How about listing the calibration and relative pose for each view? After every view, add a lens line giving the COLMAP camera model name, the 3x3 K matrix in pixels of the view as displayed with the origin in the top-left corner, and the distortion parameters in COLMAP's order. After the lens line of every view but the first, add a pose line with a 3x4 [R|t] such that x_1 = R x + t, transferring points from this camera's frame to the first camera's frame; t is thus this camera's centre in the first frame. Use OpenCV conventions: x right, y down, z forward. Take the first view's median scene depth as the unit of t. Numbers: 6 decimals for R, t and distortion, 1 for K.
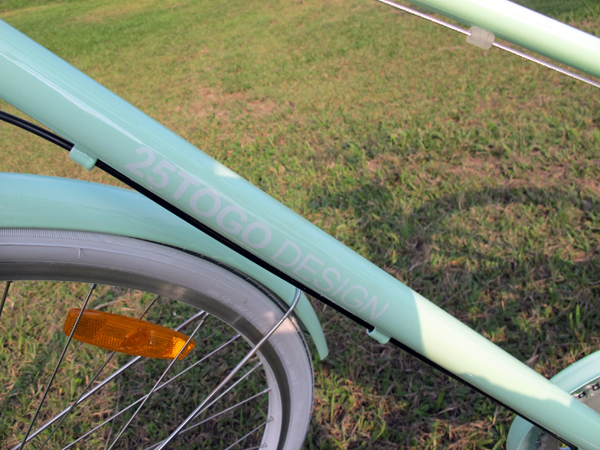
lens RADIAL K [[500.3, 0, 300.0], [0, 500.3, 225.0], [0, 0, 1]] dist [-0.127971, 0.075598]
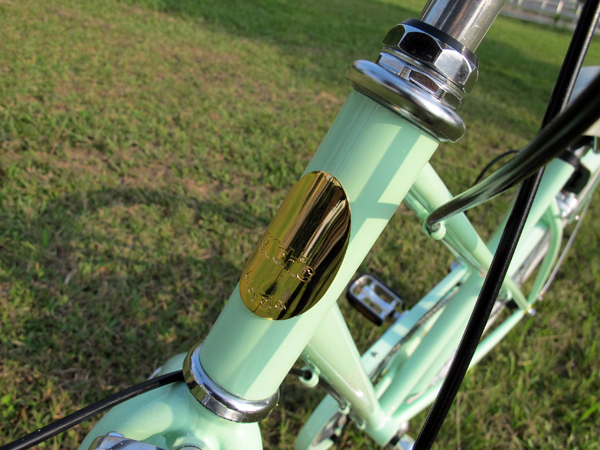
lens RADIAL K [[500.3, 0, 300.0], [0, 500.3, 225.0], [0, 0, 1]] dist [-0.127971, 0.075598]
pose [[0.599298, -0.073890, 0.797109, -0.197558], [-0.005603, 0.995320, 0.096476, -0.091208], [-0.800507, -0.062284, 0.596079, 0.035618]]
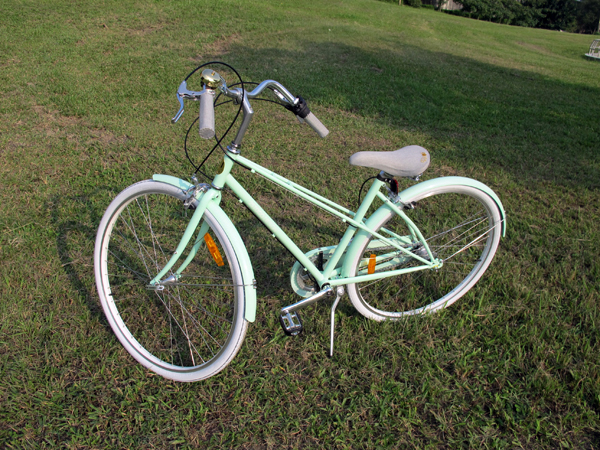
lens RADIAL K [[500.3, 0, 300.0], [0, 500.3, 225.0], [0, 0, 1]] dist [-0.127971, 0.075598]
pose [[0.881408, 0.074281, 0.466479, -0.416629], [-0.058589, 0.997124, -0.048076, 0.053718], [-0.468708, 0.015044, 0.883225, -0.747844]]
